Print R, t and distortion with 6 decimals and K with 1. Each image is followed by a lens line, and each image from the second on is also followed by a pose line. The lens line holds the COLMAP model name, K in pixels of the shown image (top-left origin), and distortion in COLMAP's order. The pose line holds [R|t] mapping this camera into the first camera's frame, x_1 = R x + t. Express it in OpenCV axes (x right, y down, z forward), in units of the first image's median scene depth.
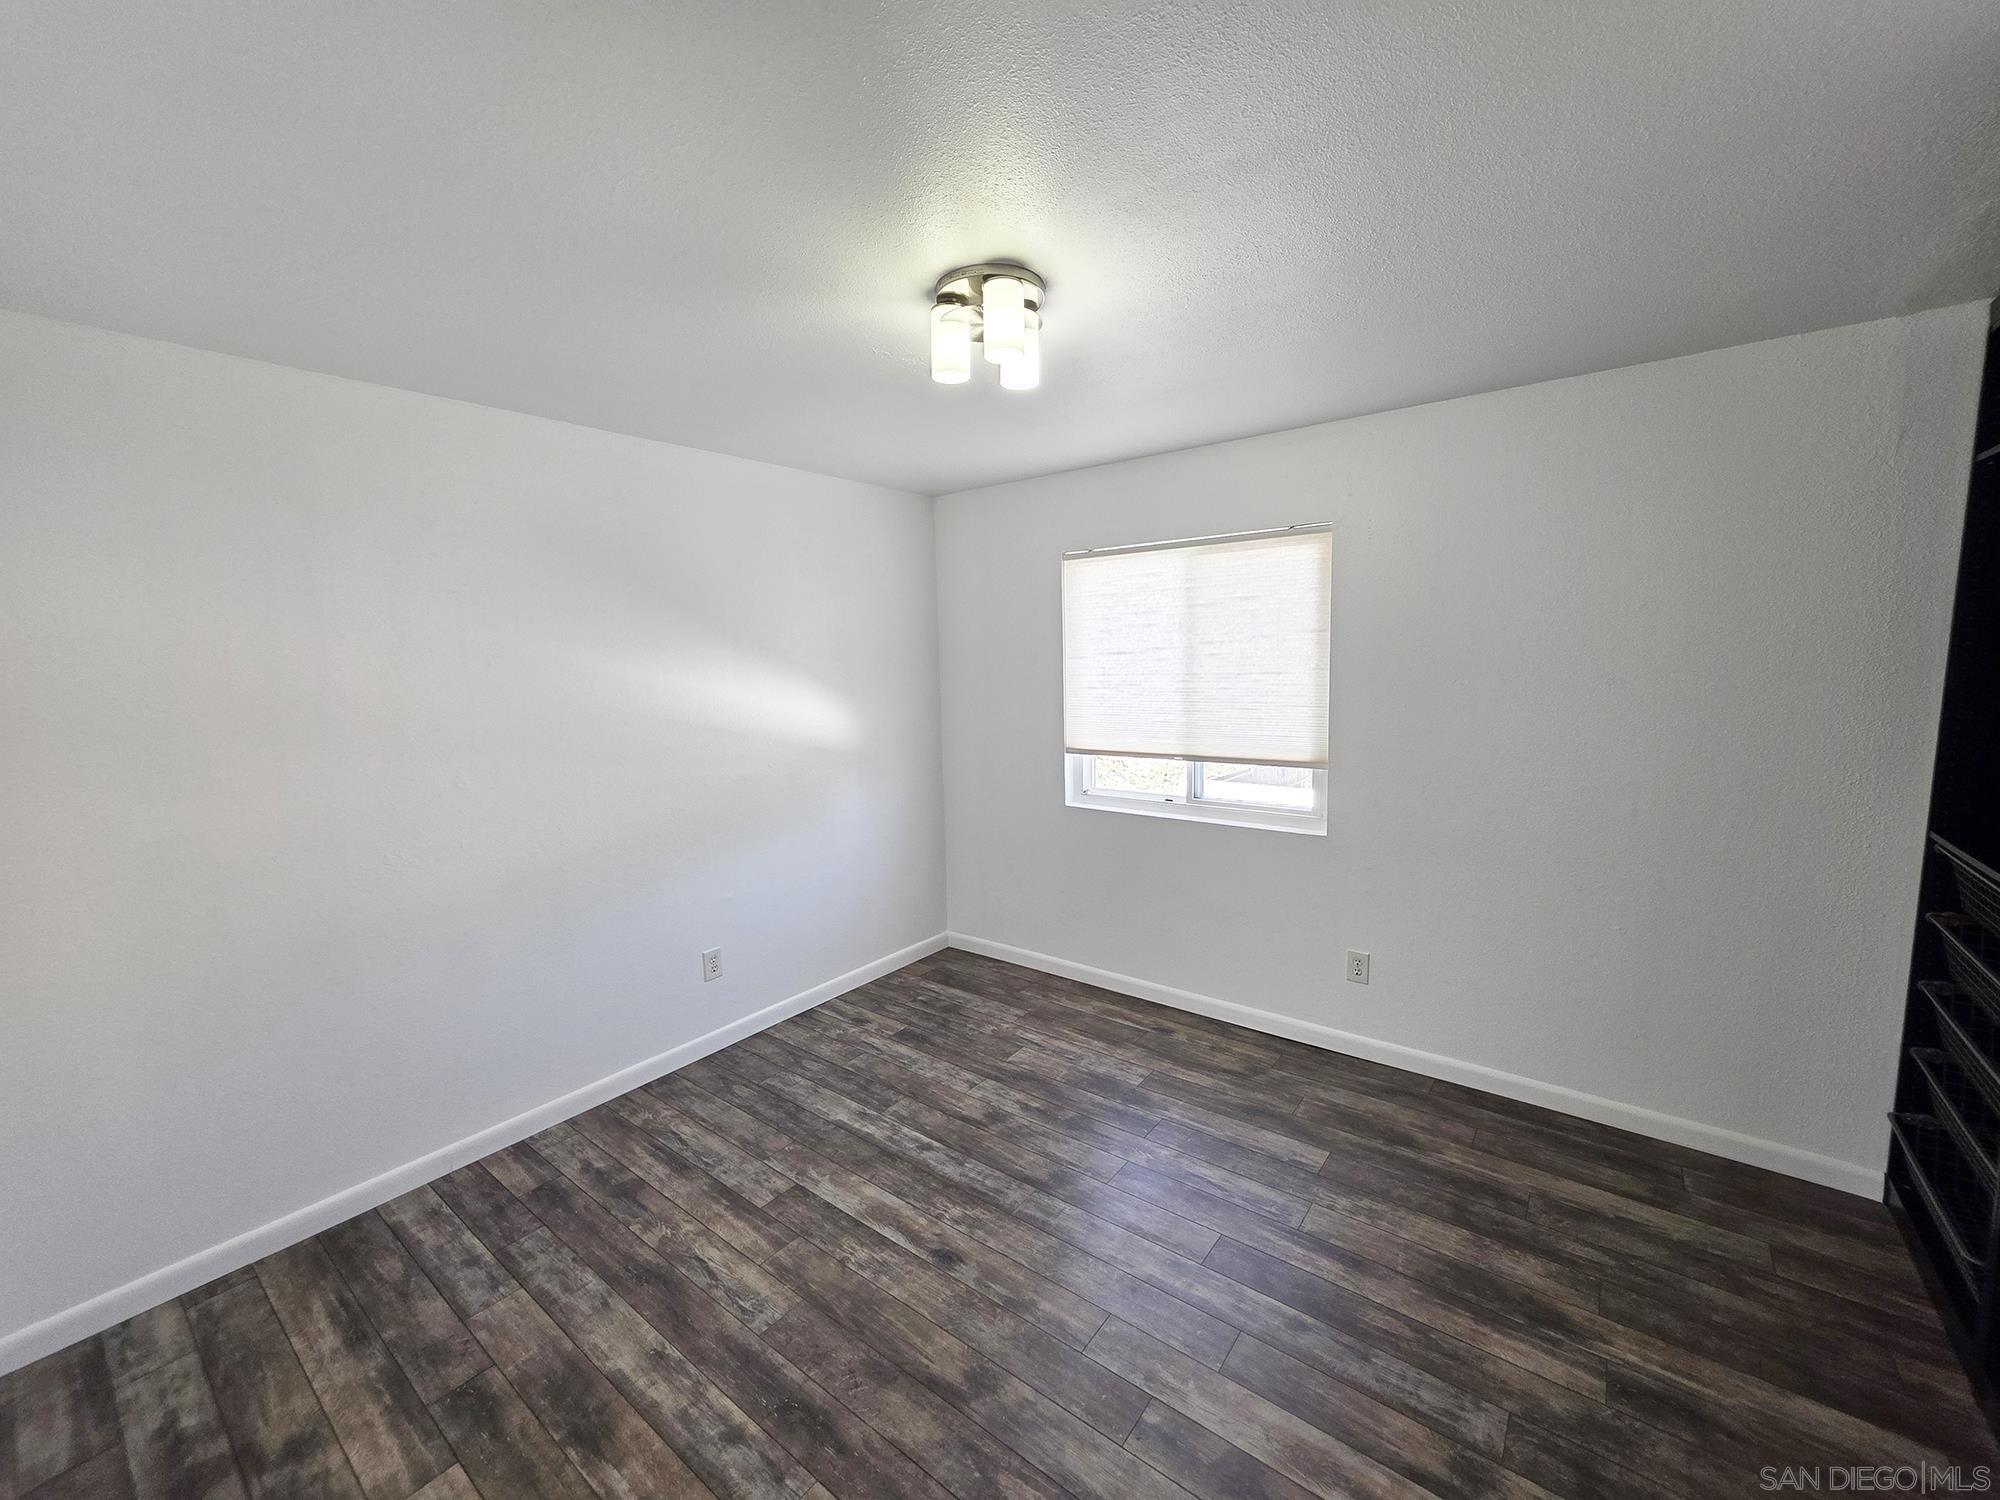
lens RADIAL K [[800.3, 0, 998.5], [0, 800.3, 752.0], [0, 0, 1]] dist [0.001731, 0.000402]
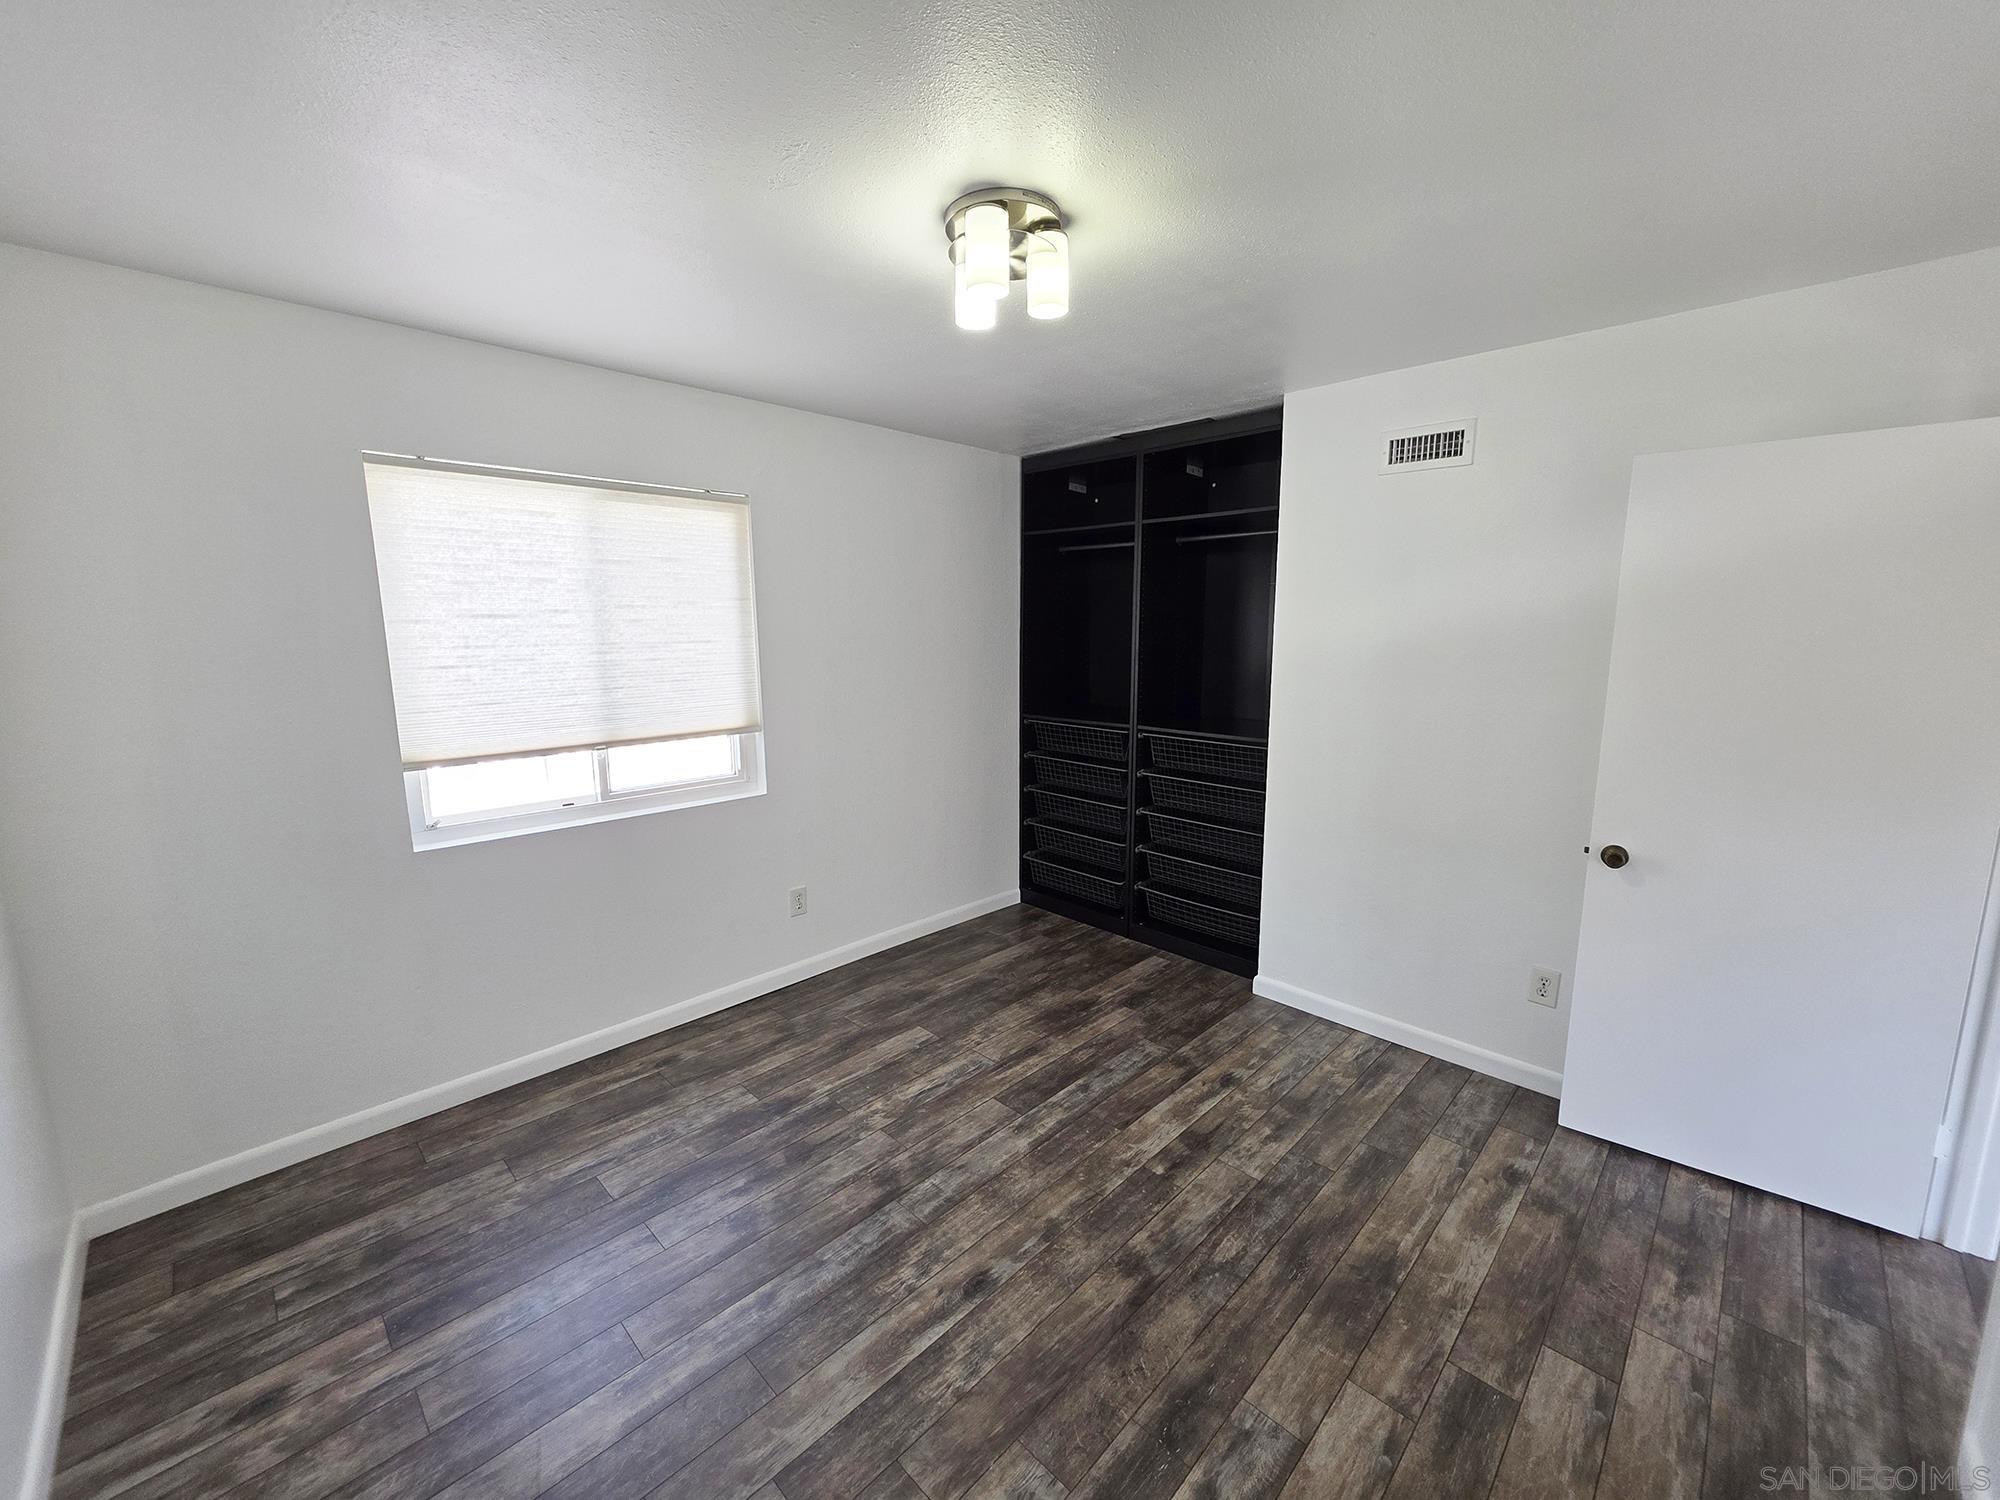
lens RADIAL K [[800.3, 0, 994.1], [0, 800.3, 750.2], [0, 0, 1]] dist [0.001731, 0.000402]
pose [[0.119694, -0.135190, 0.983564, -0.757225], [0.118534, 0.985545, 0.121037, -0.057520], [-0.985709, 0.102098, 0.133988, 0.701516]]
